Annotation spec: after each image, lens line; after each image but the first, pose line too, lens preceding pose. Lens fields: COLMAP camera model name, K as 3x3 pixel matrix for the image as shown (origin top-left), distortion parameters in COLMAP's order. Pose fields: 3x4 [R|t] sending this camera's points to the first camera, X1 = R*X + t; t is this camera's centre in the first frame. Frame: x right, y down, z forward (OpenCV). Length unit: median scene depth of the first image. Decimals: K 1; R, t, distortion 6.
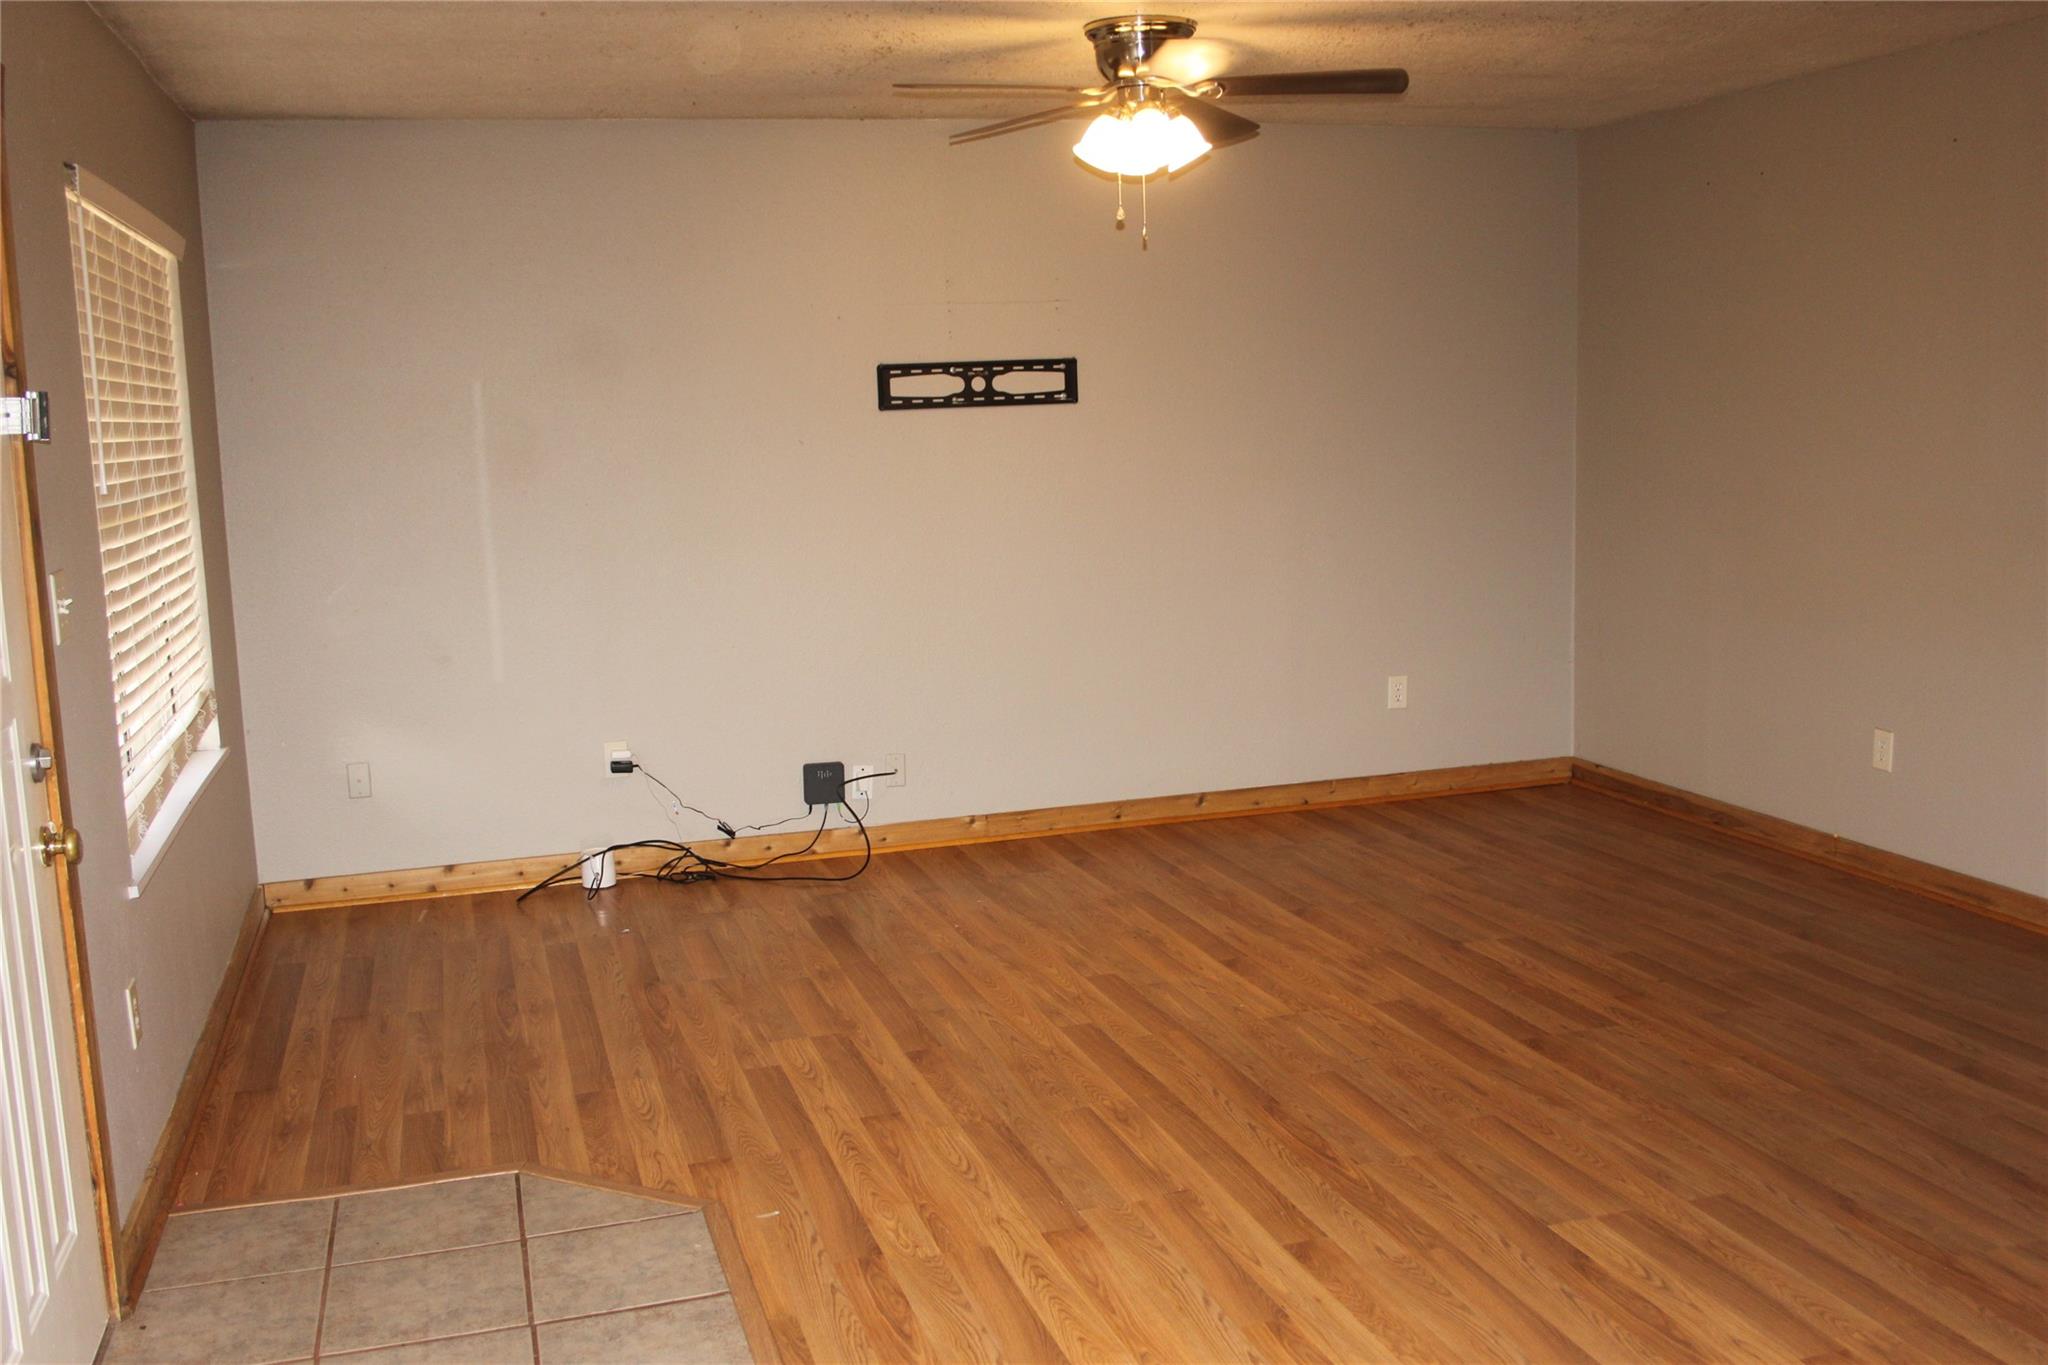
lens RADIAL K [[1976.6, 0, 1024.7], [0, 1976.6, 690.1], [0, 0, 1]] dist [-0.068146, 0.000000]
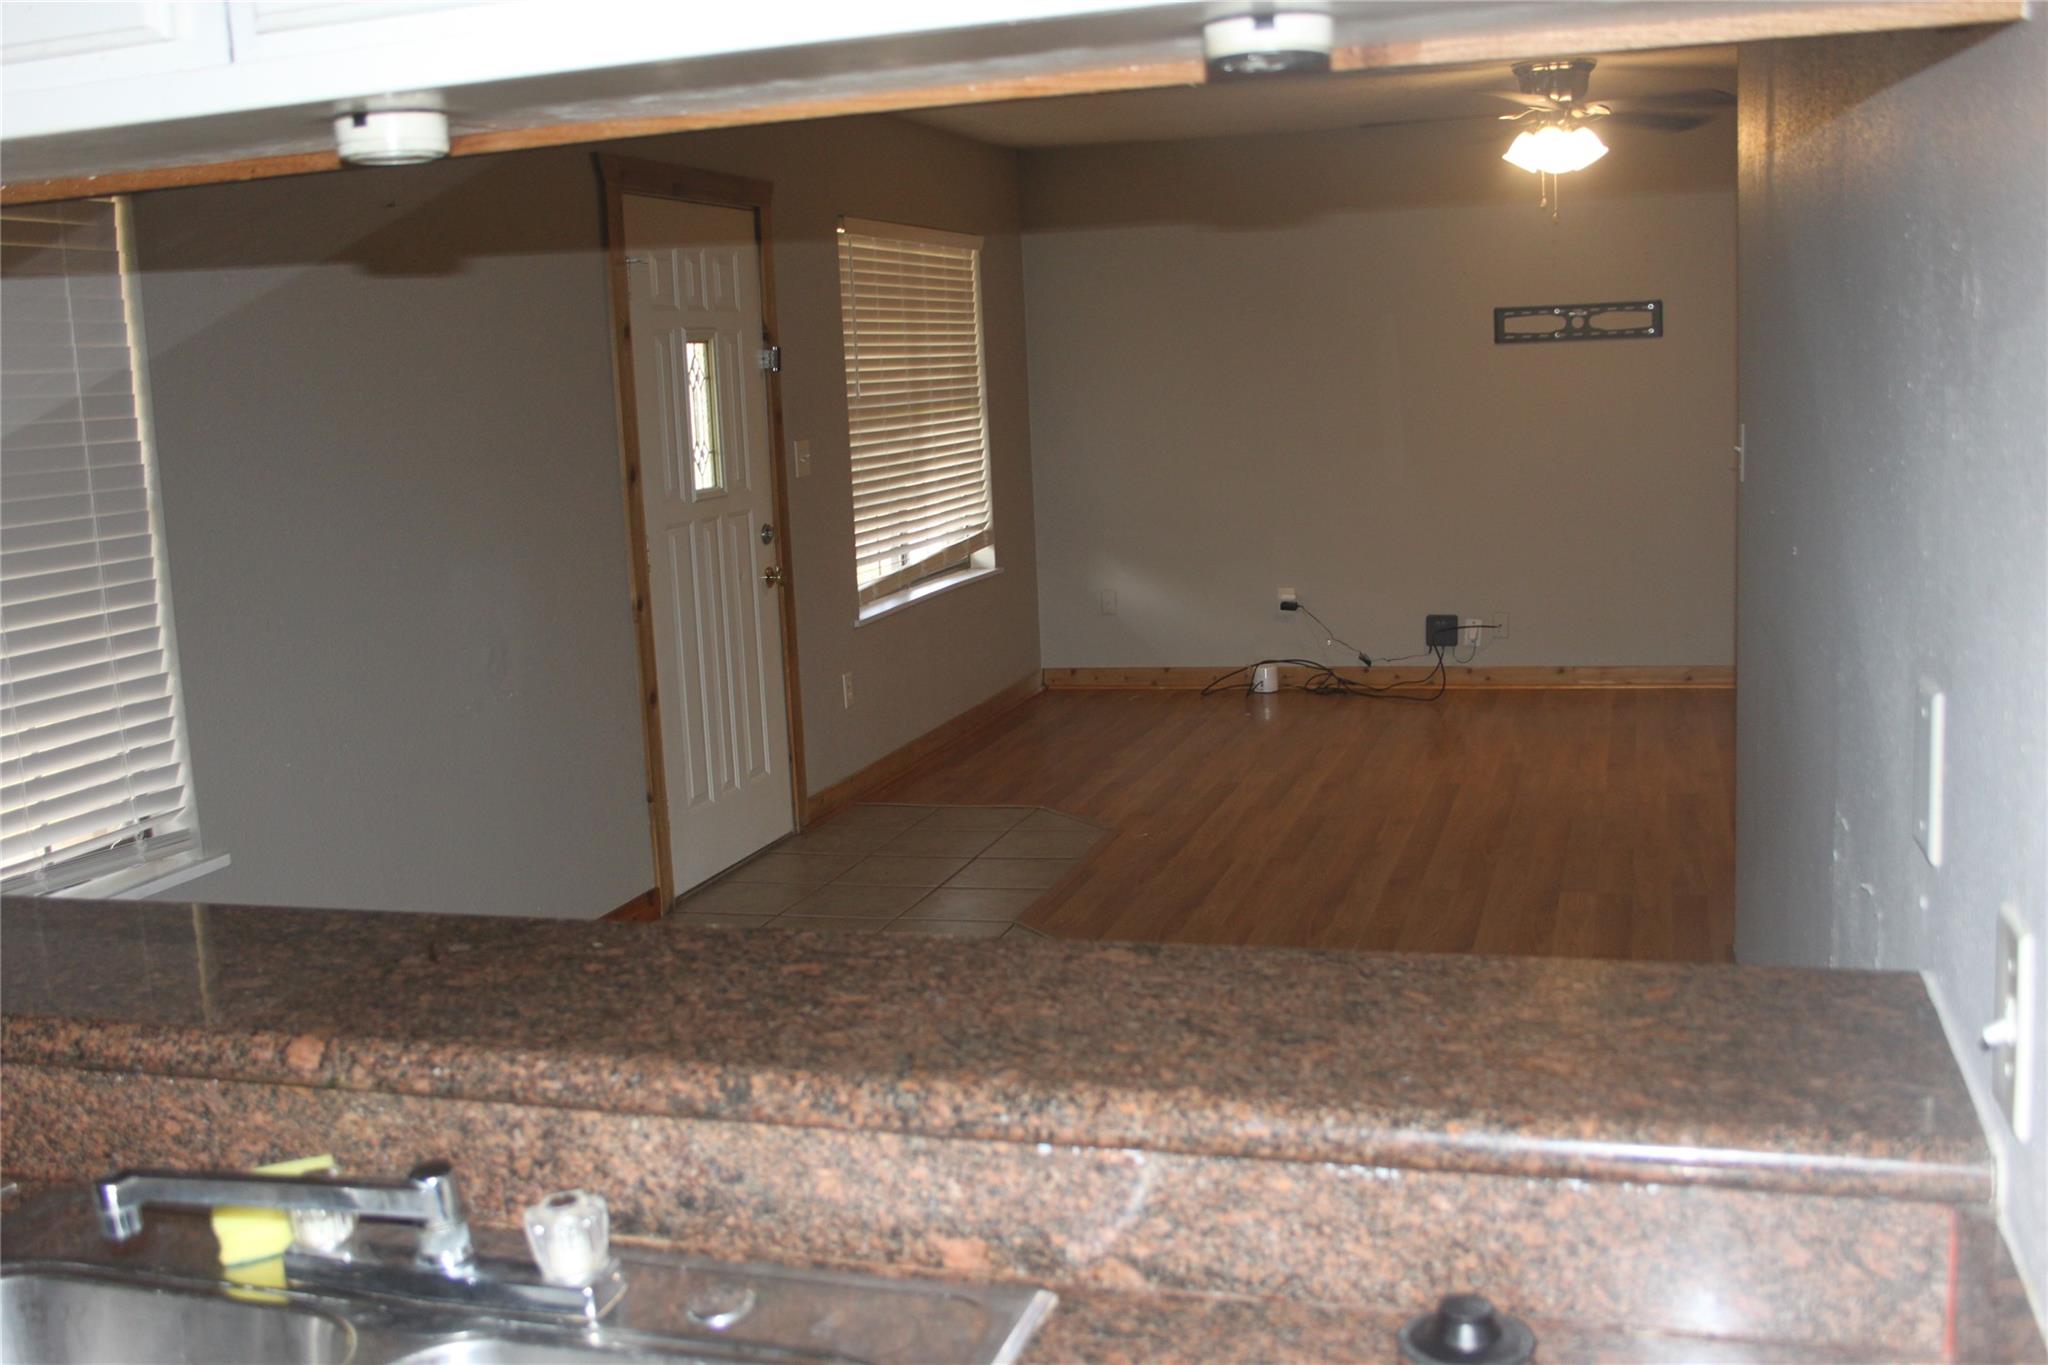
lens RADIAL K [[1976.6, 0, 1020.4], [0, 1976.6, 678.1], [0, 0, 1]] dist [-0.068146, 0.000000]
pose [[0.846479, 0.078789, -0.526559, 0.356208], [-0.060939, 0.996828, 0.051191, 0.029366], [0.528922, -0.011244, 0.848596, -0.256797]]
